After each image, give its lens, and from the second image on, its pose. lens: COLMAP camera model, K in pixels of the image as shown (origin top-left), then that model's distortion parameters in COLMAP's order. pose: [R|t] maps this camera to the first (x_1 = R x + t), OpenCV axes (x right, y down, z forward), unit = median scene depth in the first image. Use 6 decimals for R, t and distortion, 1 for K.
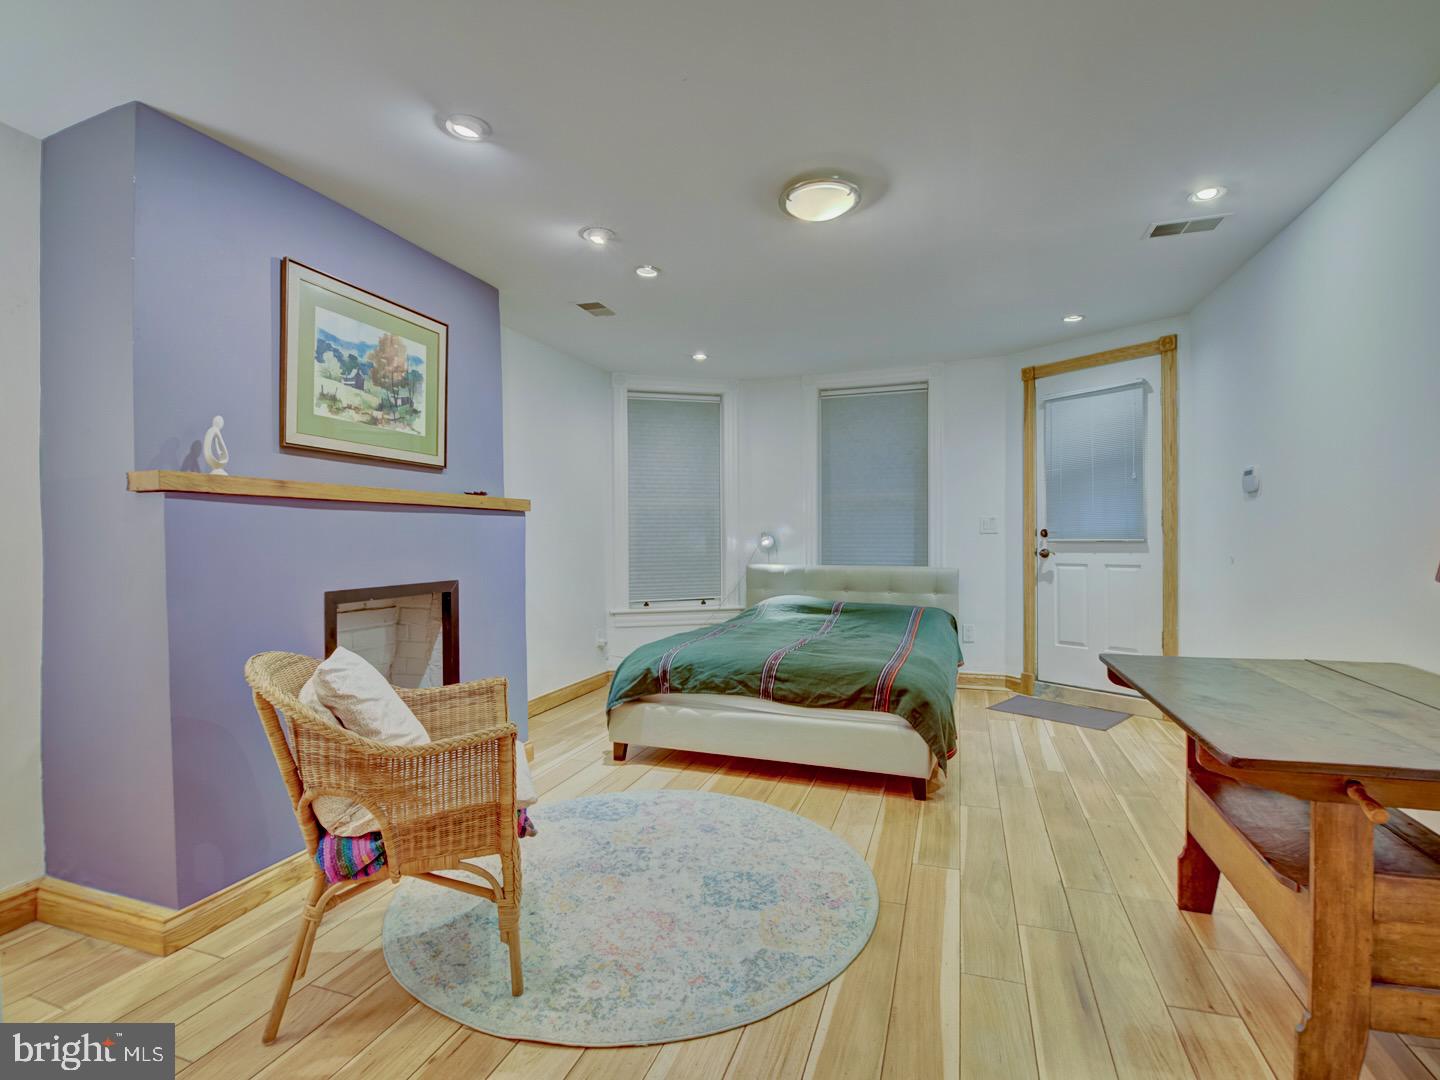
lens RADIAL K [[696.7, 0, 717.6], [0, 696.7, 539.8], [0, 0, 1]] dist [-0.001268, -0.010716]
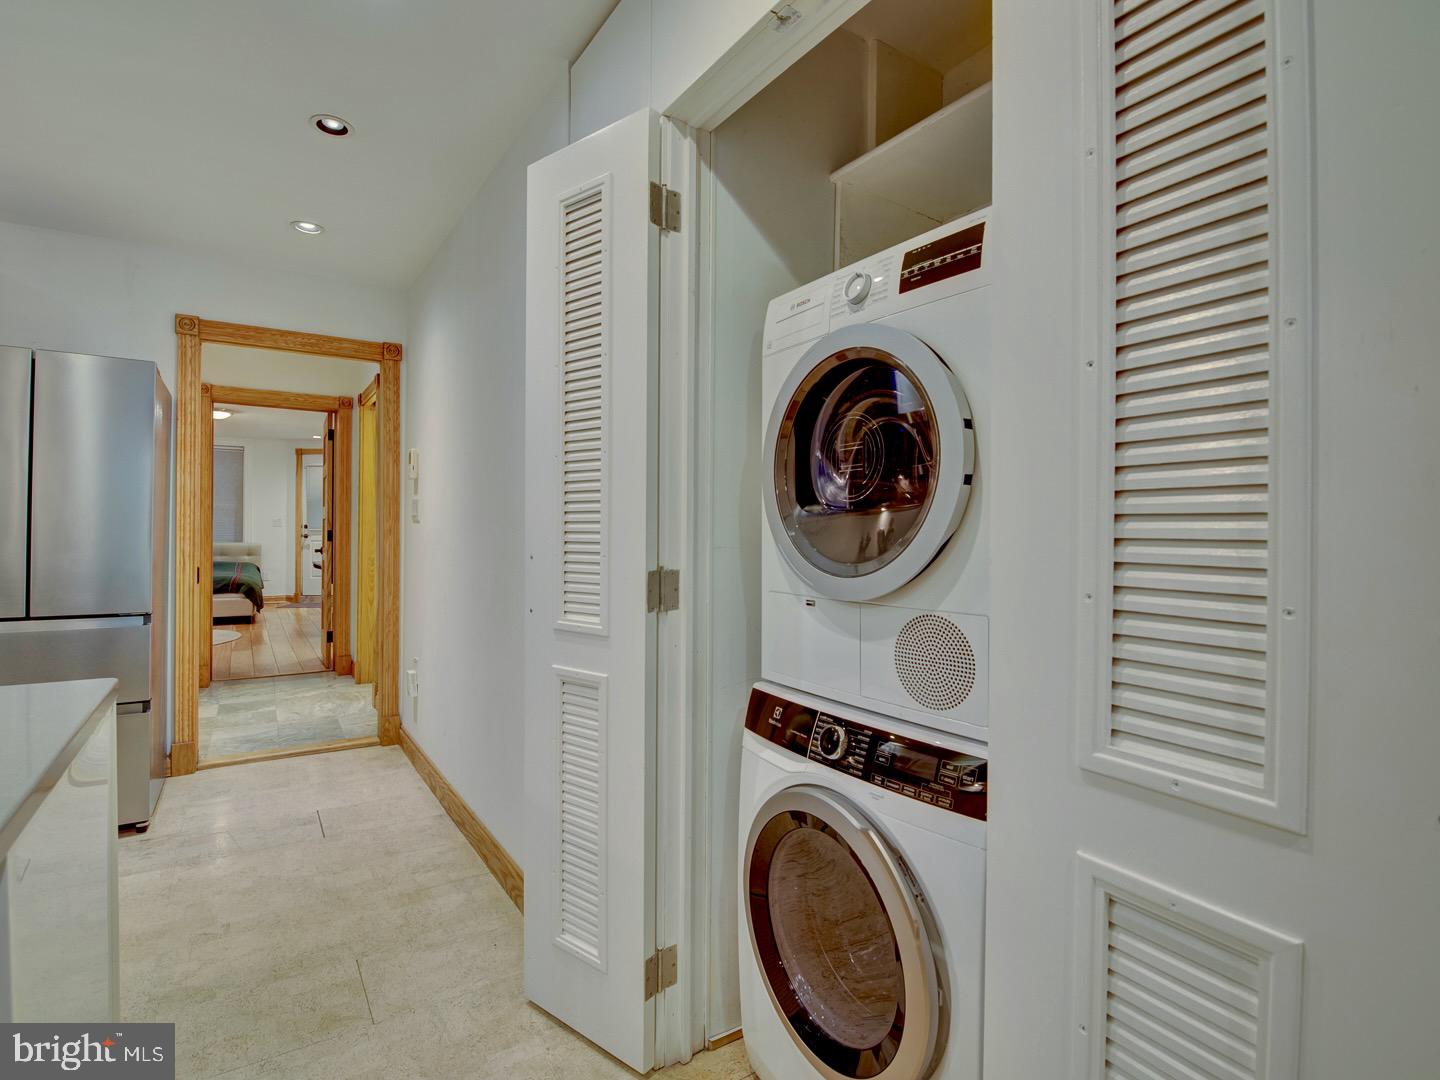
lens RADIAL K [[696.7, 0, 717.6], [0, 696.7, 539.8], [0, 0, 1]] dist [-0.001268, -0.010716]
pose [[0.592378, 0.004458, 0.805648, -0.512676], [-0.008631, 0.999962, 0.000813, 0.018761], [-0.805614, -0.007435, 0.592394, -1.309544]]
